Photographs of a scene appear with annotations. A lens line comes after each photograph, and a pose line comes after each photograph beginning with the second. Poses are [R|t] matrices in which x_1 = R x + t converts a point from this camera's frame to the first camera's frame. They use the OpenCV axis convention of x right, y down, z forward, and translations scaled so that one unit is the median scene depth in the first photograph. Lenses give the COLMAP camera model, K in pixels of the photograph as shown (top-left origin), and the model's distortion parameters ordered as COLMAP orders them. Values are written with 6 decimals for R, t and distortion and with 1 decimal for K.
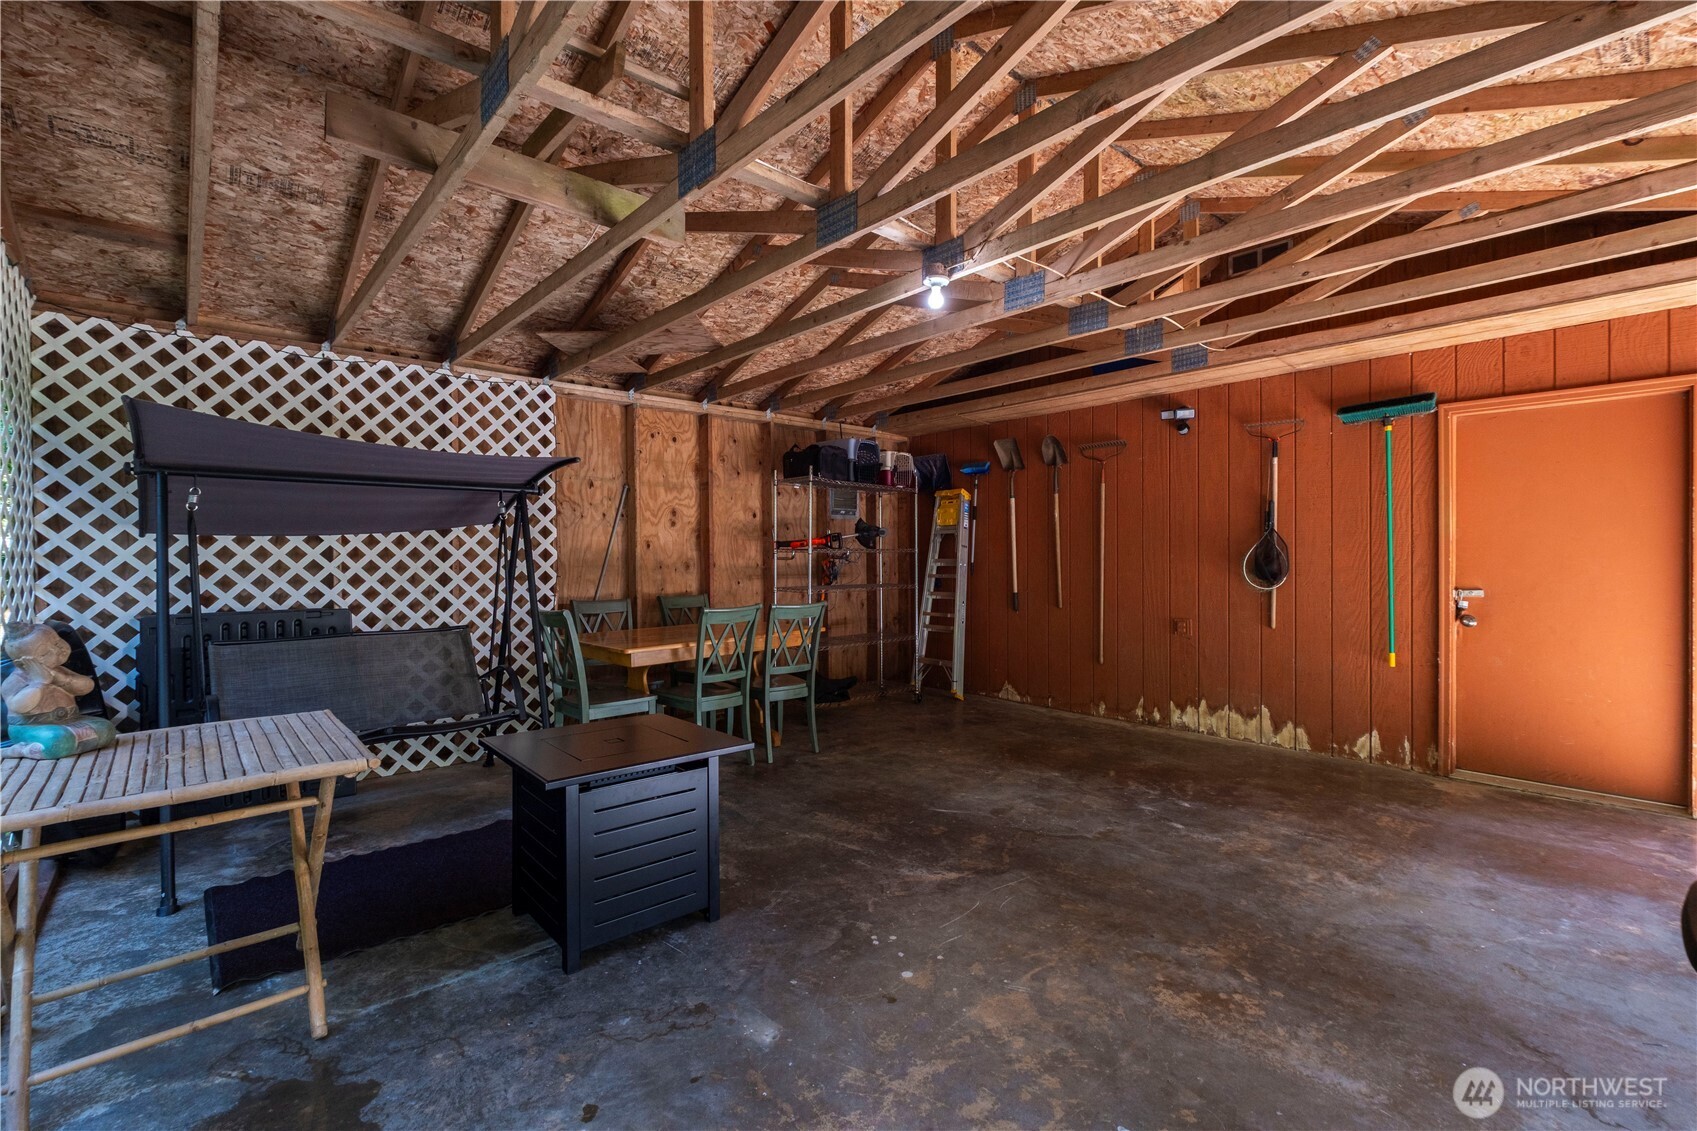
lens RADIAL K [[760.9, 0, 845.2], [0, 760.9, 558.8], [0, 0, 1]] dist [0.007545, -0.004123]
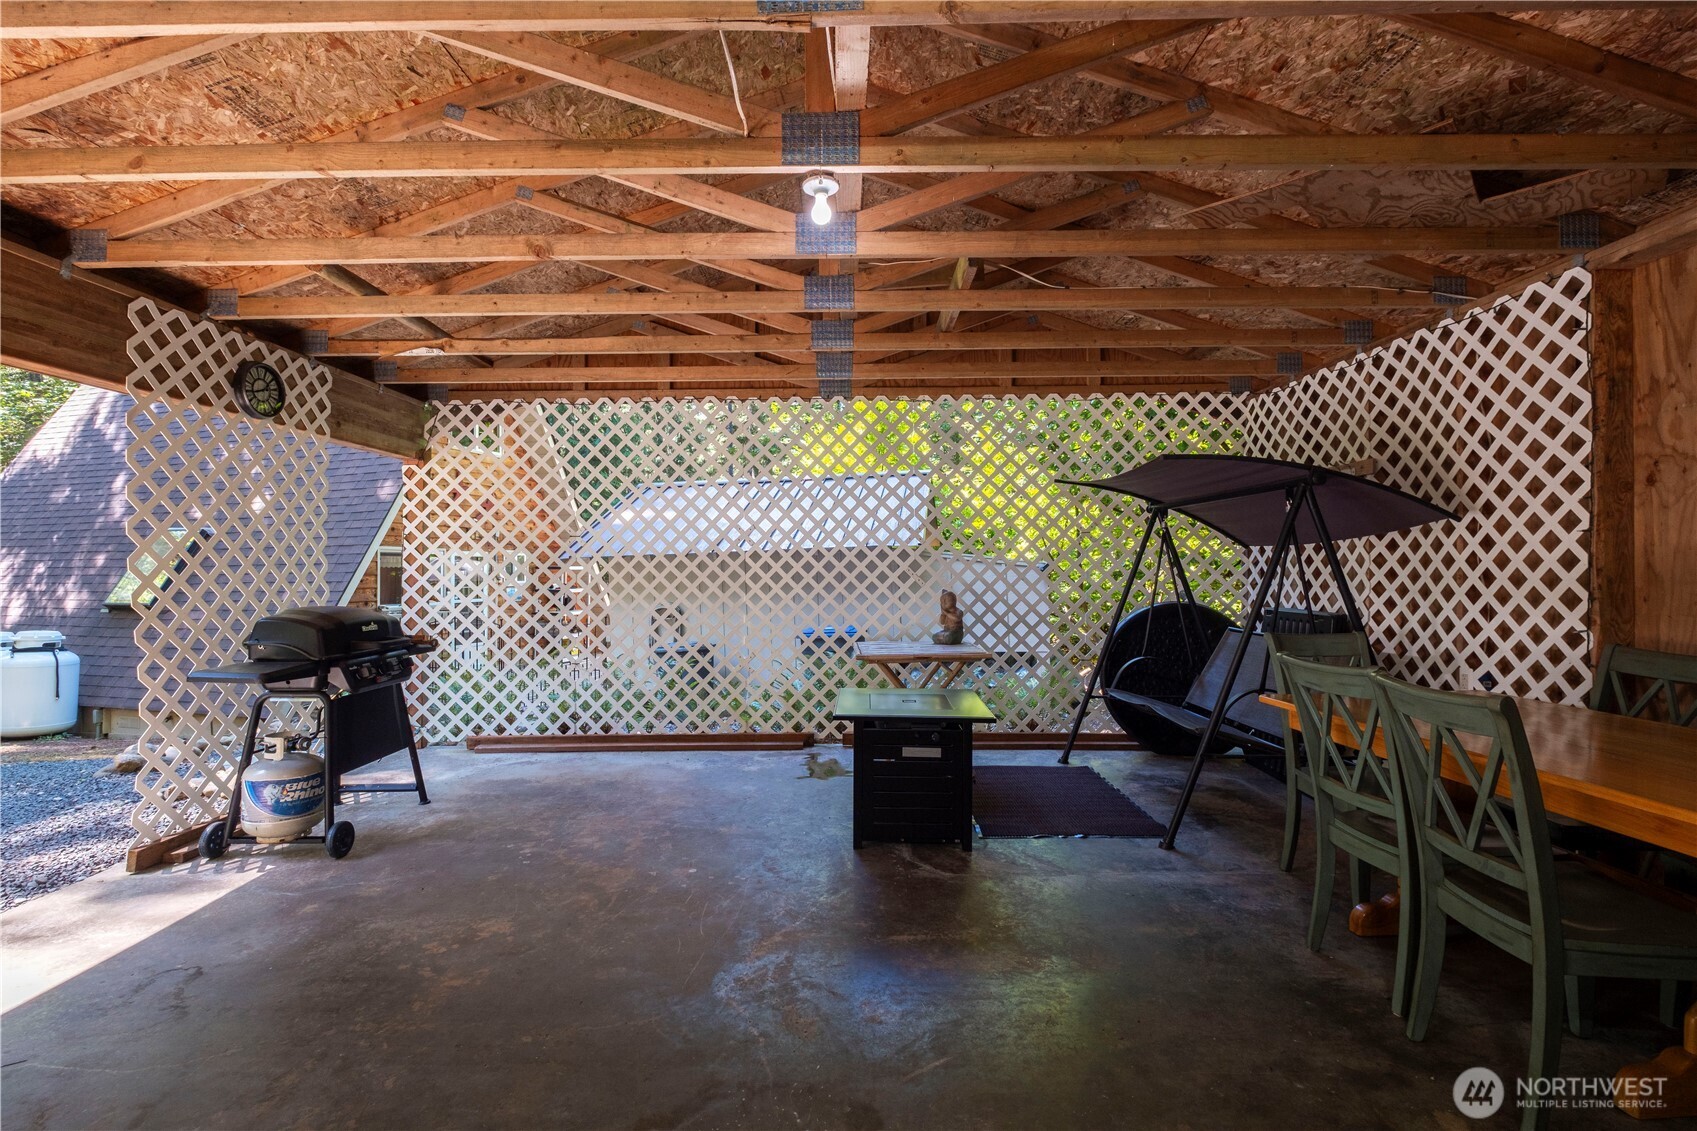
lens RADIAL K [[760.9, 0, 847.2], [0, 760.9, 563.9], [0, 0, 1]] dist [0.007545, -0.004123]
pose [[-0.681758, 0.012596, -0.731470, 0.484404], [0.011984, 0.999910, 0.006049, -0.014975], [0.731480, -0.004642, -0.681847, 1.165705]]
